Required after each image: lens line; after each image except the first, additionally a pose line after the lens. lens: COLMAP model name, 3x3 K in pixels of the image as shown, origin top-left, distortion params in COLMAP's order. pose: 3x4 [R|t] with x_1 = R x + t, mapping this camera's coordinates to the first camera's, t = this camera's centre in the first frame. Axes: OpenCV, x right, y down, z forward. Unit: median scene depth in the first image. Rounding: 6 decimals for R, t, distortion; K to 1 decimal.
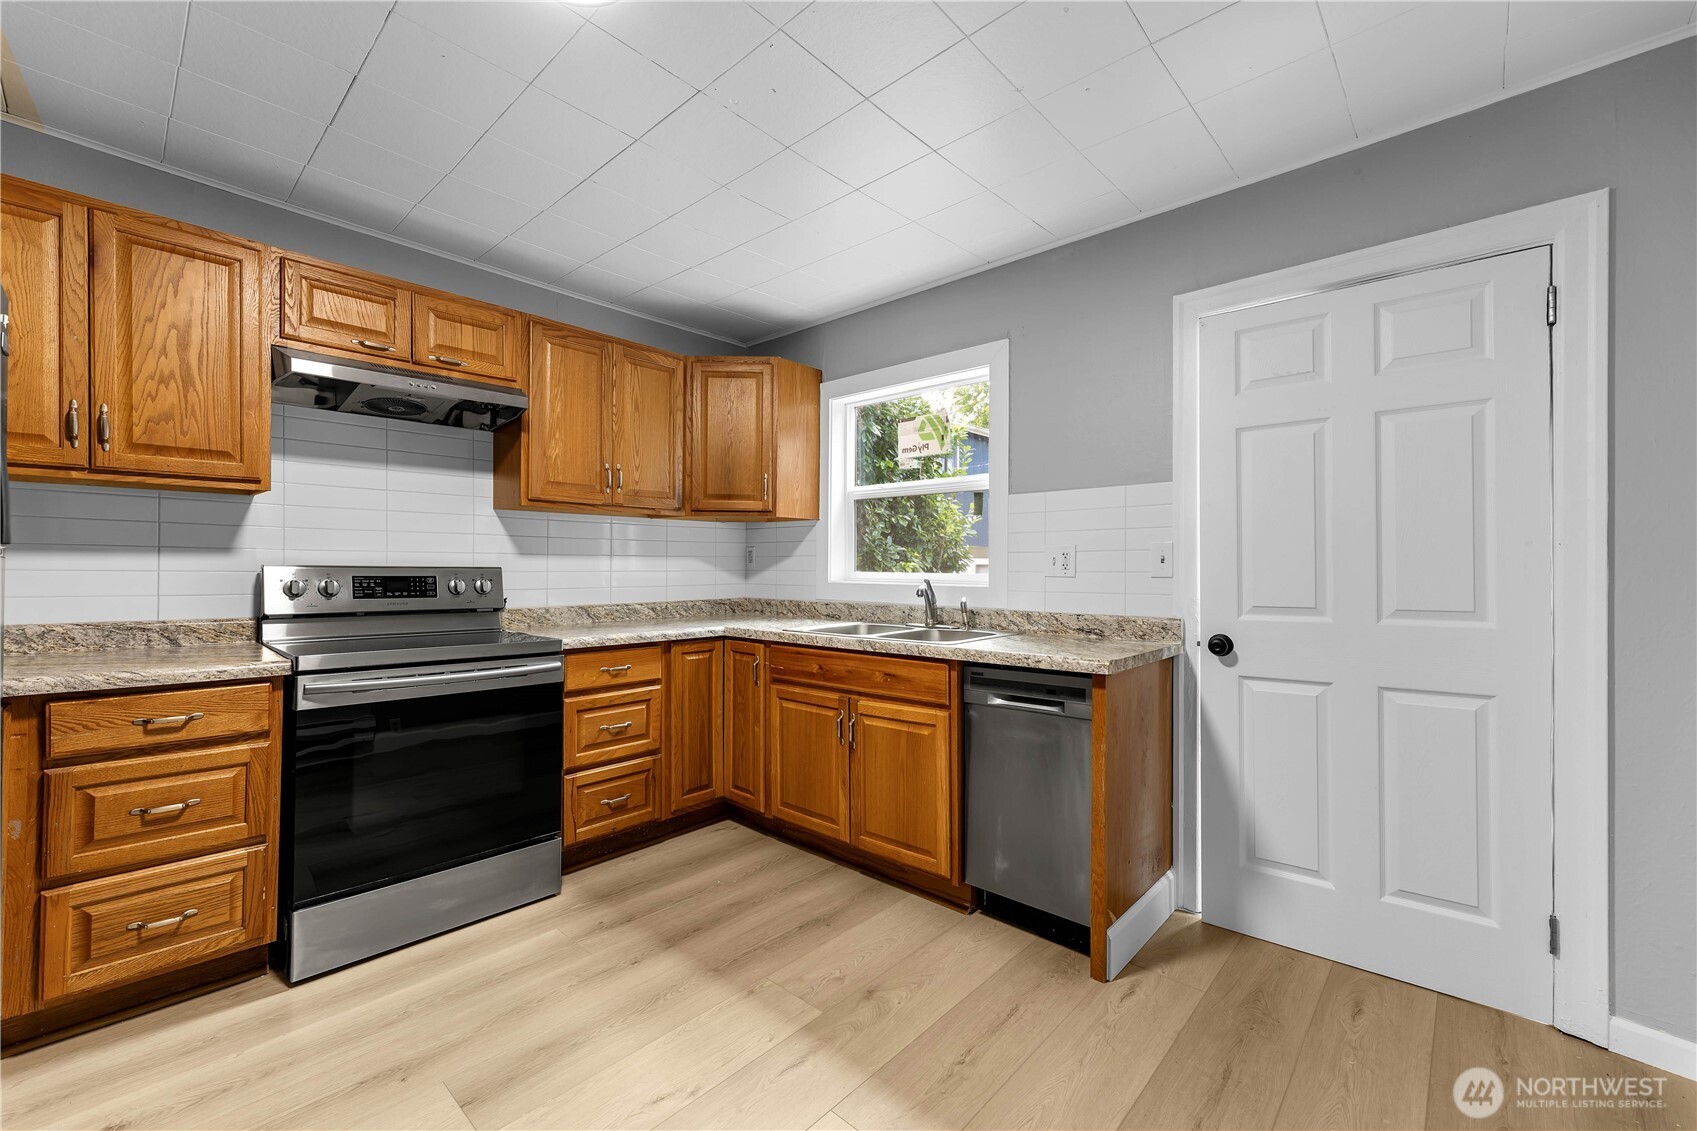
lens RADIAL K [[690.6, 0, 852.6], [0, 690.6, 562.0], [0, 0, 1]] dist [0.001718, 0.000281]
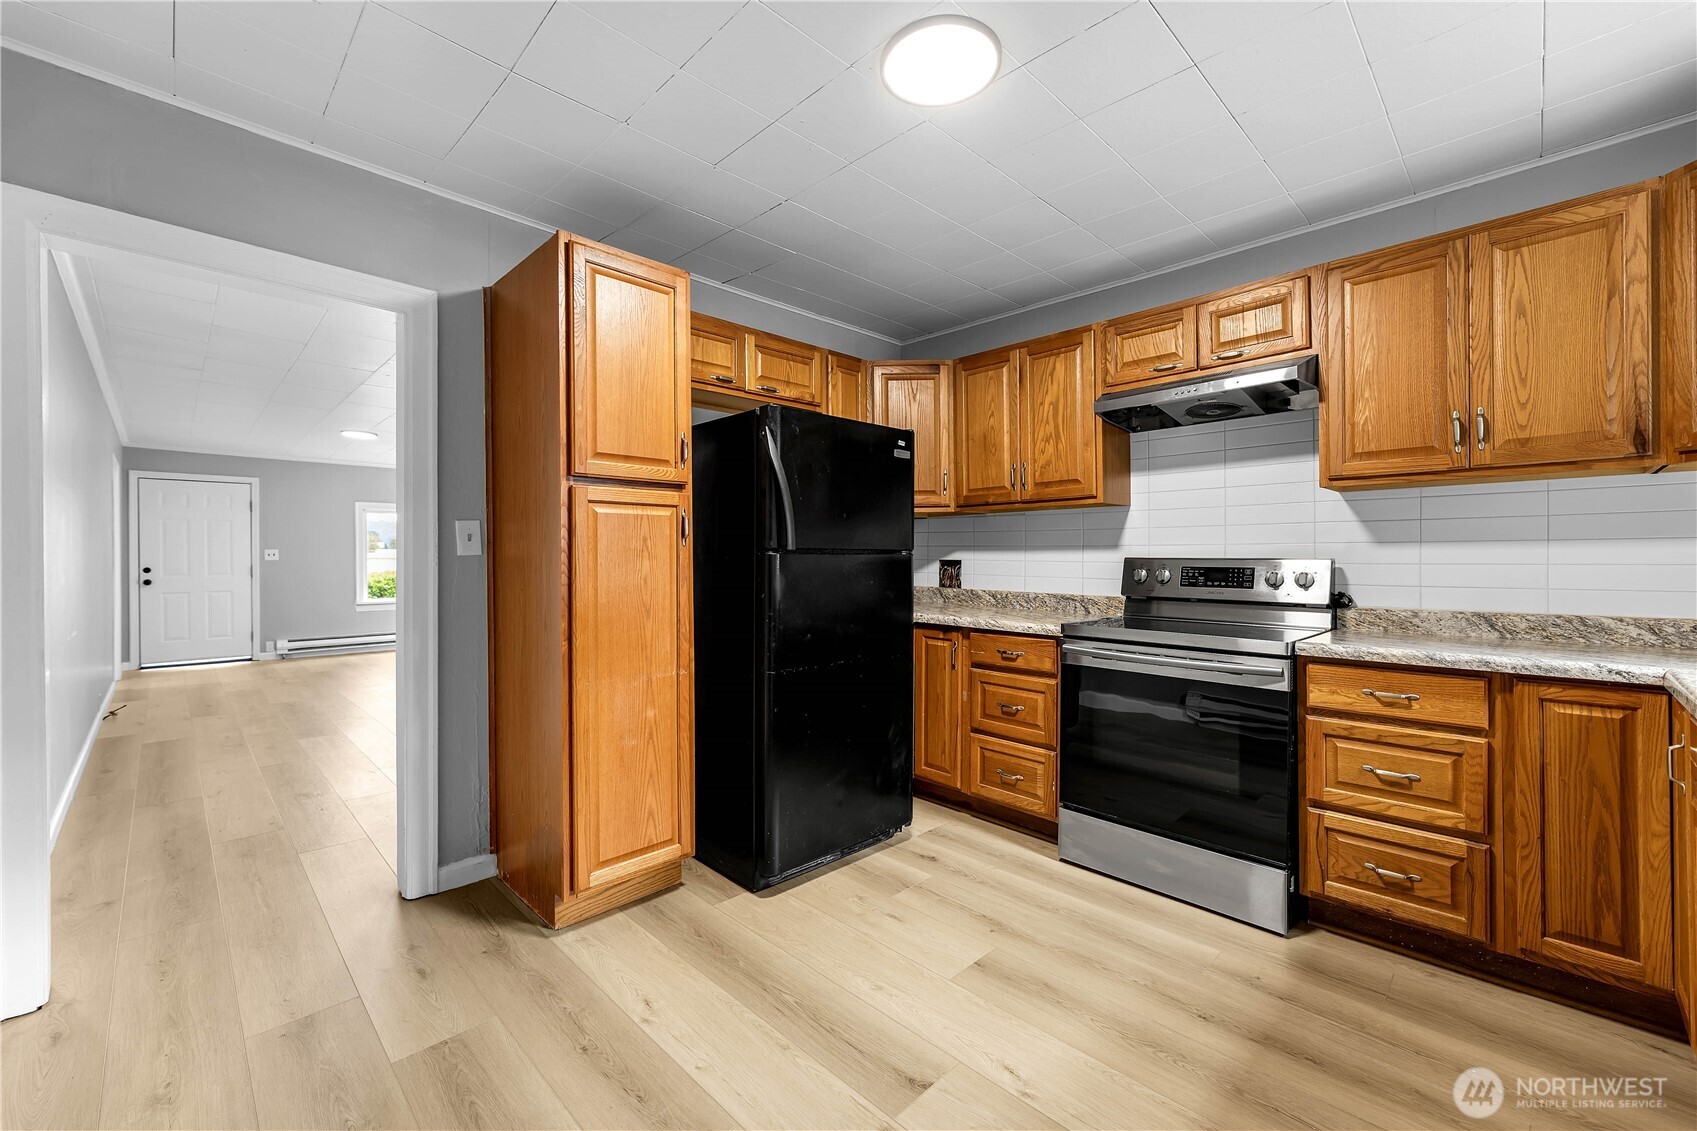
lens RADIAL K [[690.6, 0, 852.6], [0, 690.6, 562.0], [0, 0, 1]] dist [0.001718, 0.000281]
pose [[-0.051160, 0.000135, -0.998690, 0.453825], [0.007999, 0.999968, -0.000275, 0.008024], [0.998658, -0.008002, -0.051159, 0.493987]]
